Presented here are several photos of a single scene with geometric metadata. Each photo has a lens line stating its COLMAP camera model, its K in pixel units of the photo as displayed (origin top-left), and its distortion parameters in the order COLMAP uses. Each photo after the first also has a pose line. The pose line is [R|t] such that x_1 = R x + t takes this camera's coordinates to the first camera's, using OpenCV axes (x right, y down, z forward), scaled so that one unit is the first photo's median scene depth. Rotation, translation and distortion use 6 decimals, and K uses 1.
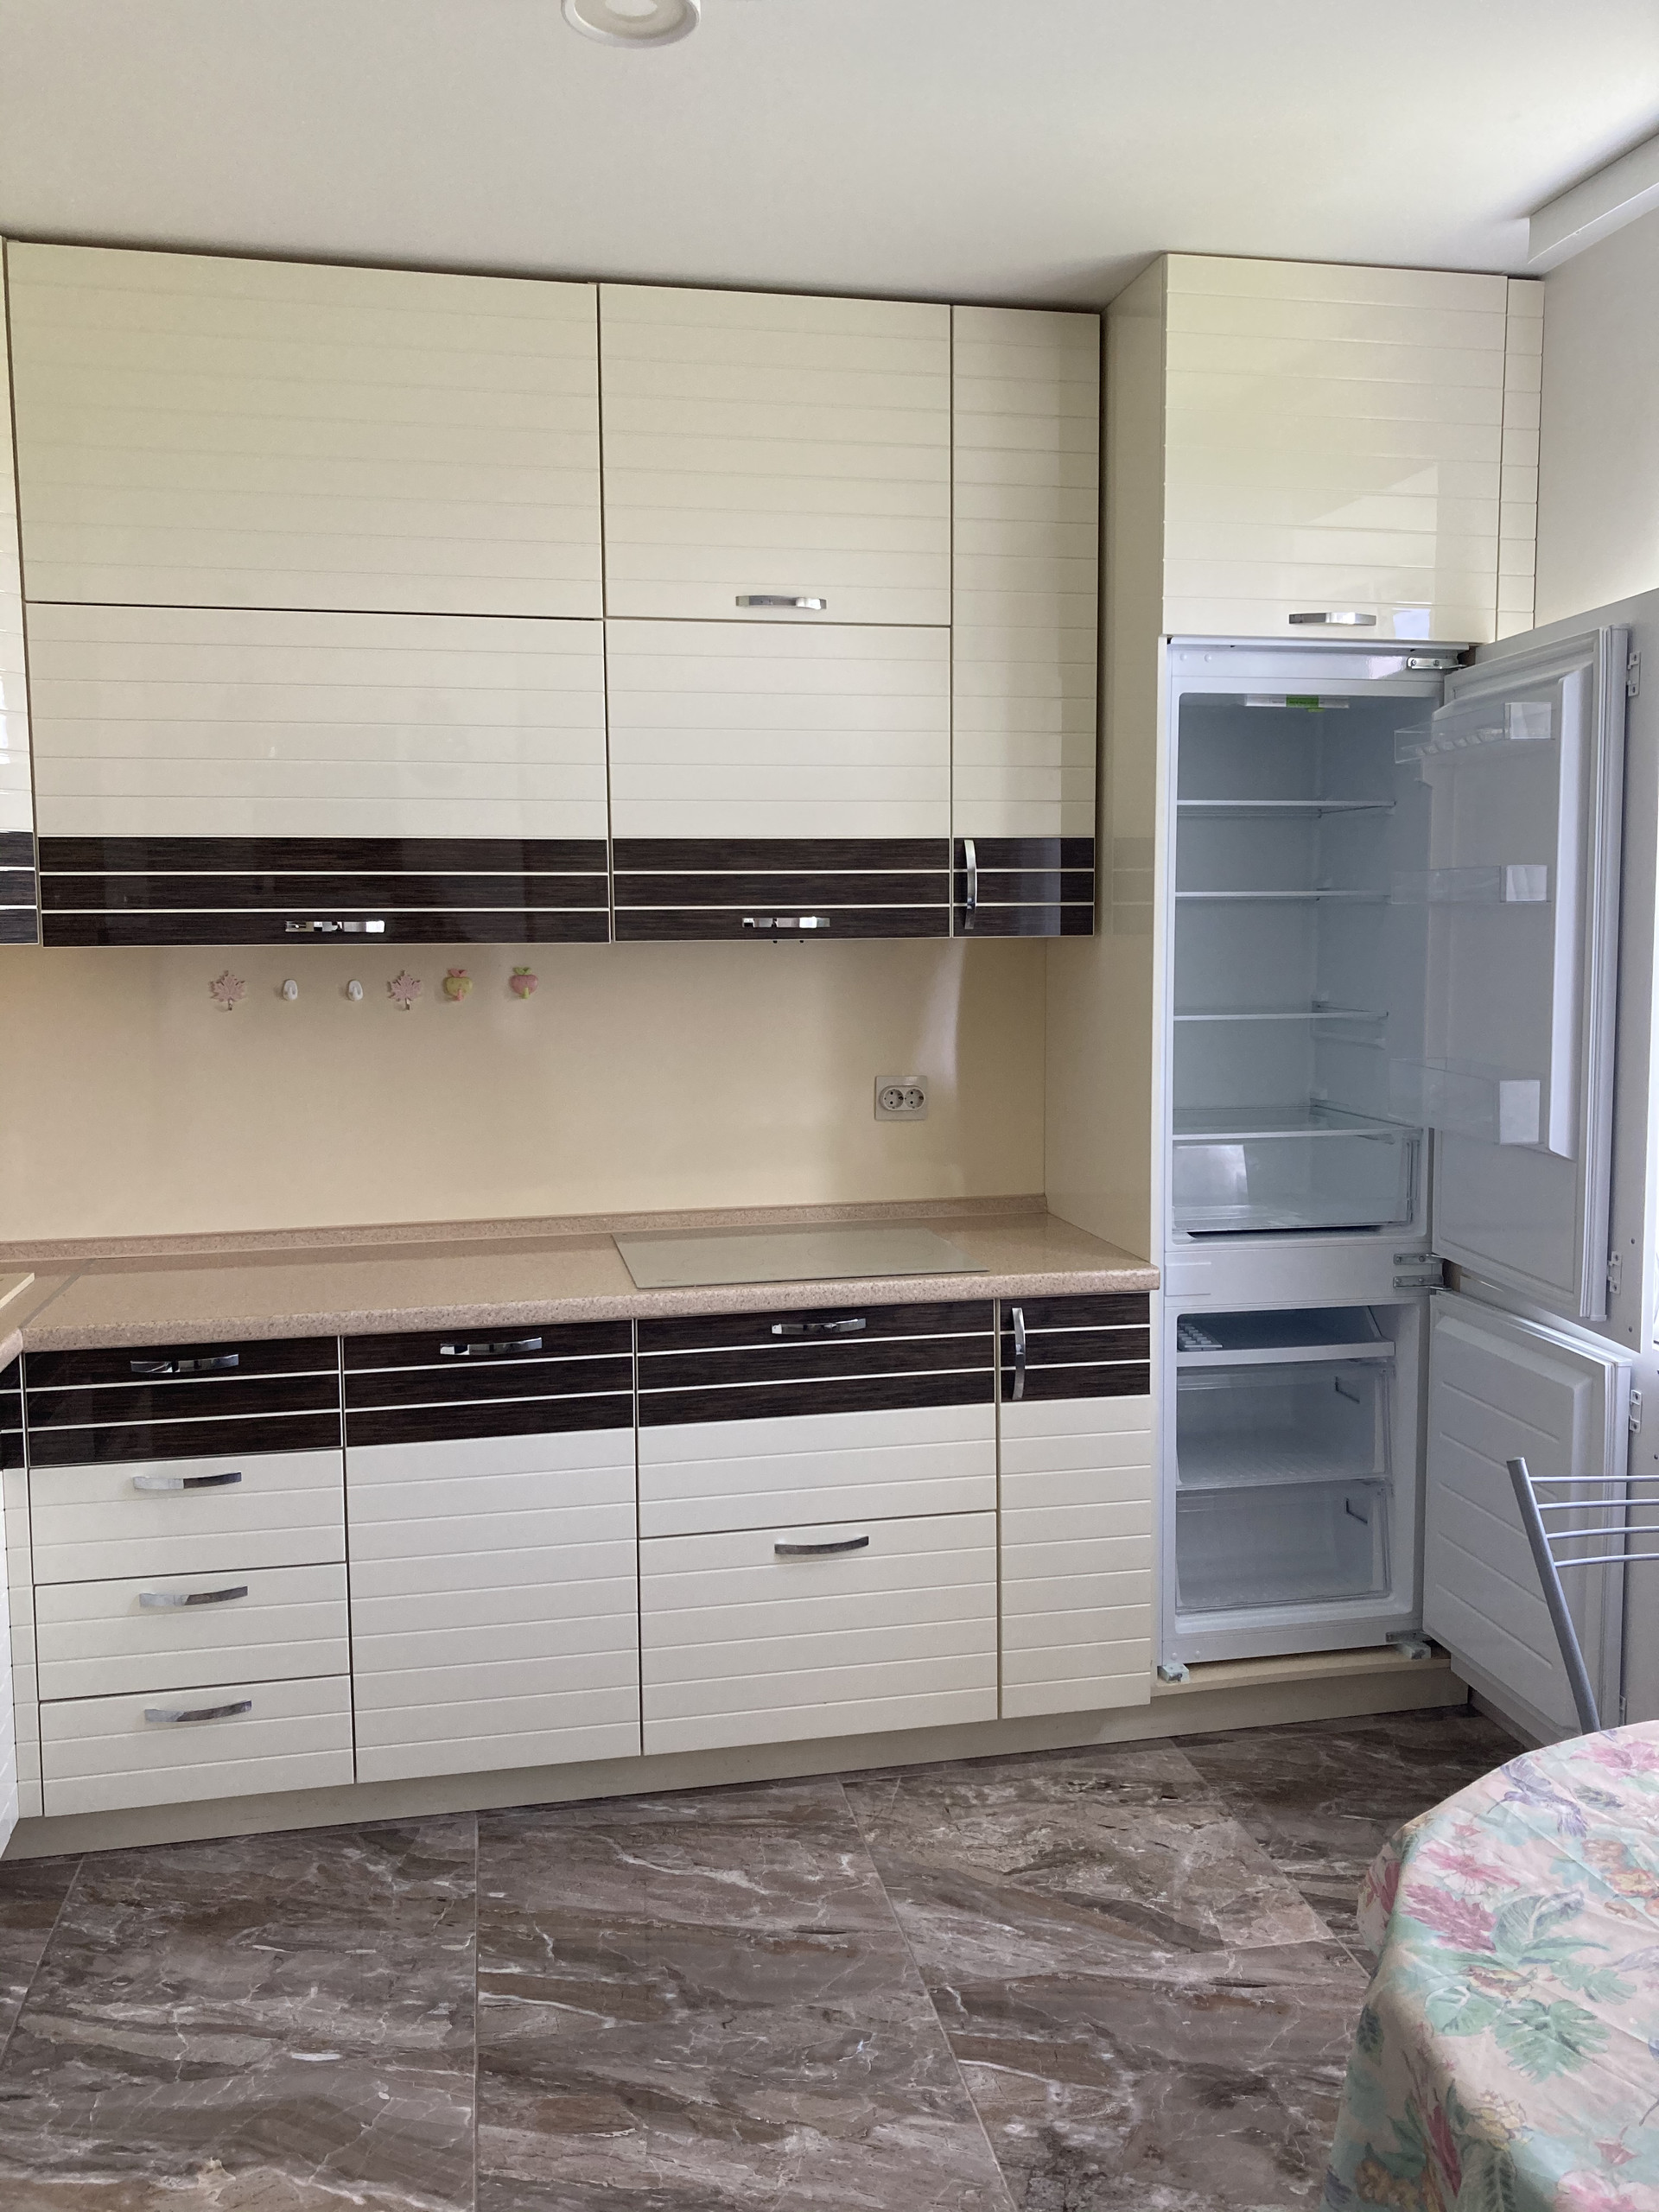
lens RADIAL K [[1806.4, 0, 932.0], [0, 1806.4, 1112.4], [0, 0, 1]] dist [0.039513, -0.048441]
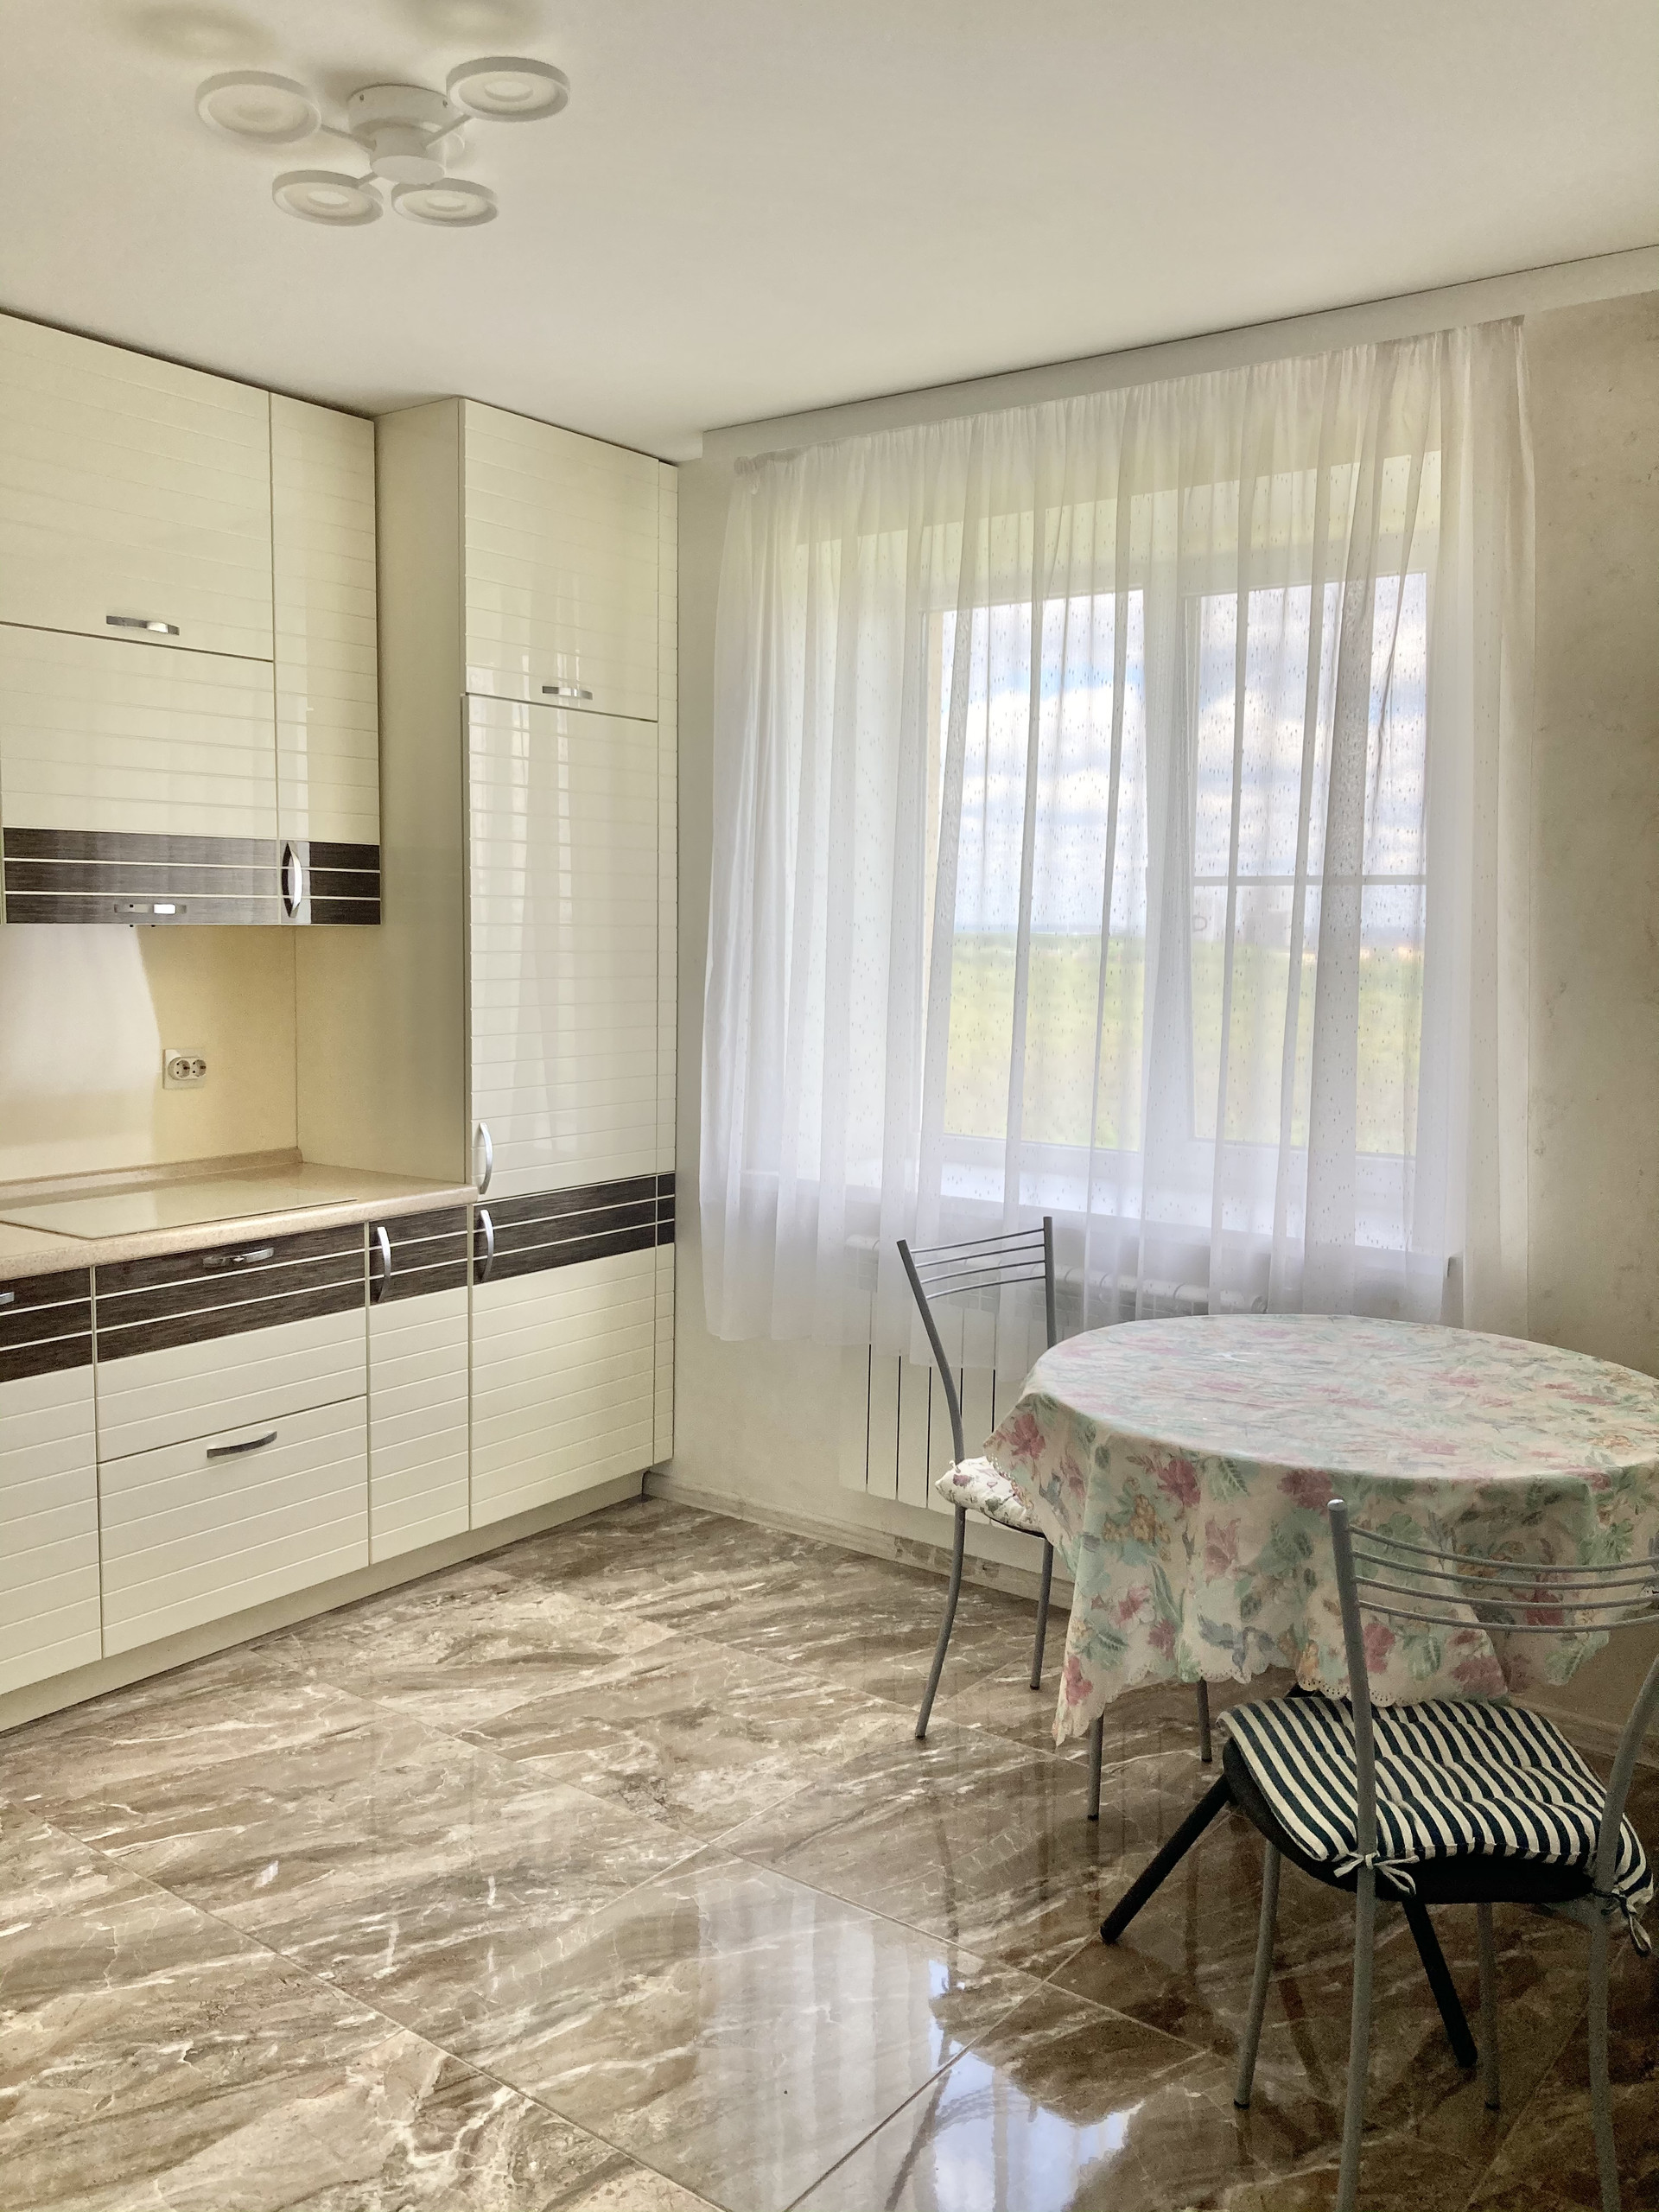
lens RADIAL K [[1806.4, 0, 859.8], [0, 1806.4, 1142.6], [0, 0, 1]] dist [0.039513, -0.048441]
pose [[0.741419, -0.065091, 0.667877, -0.555854], [0.051855, 0.997866, 0.039686, 0.018739], [-0.669035, 0.005209, 0.743212, -0.144992]]
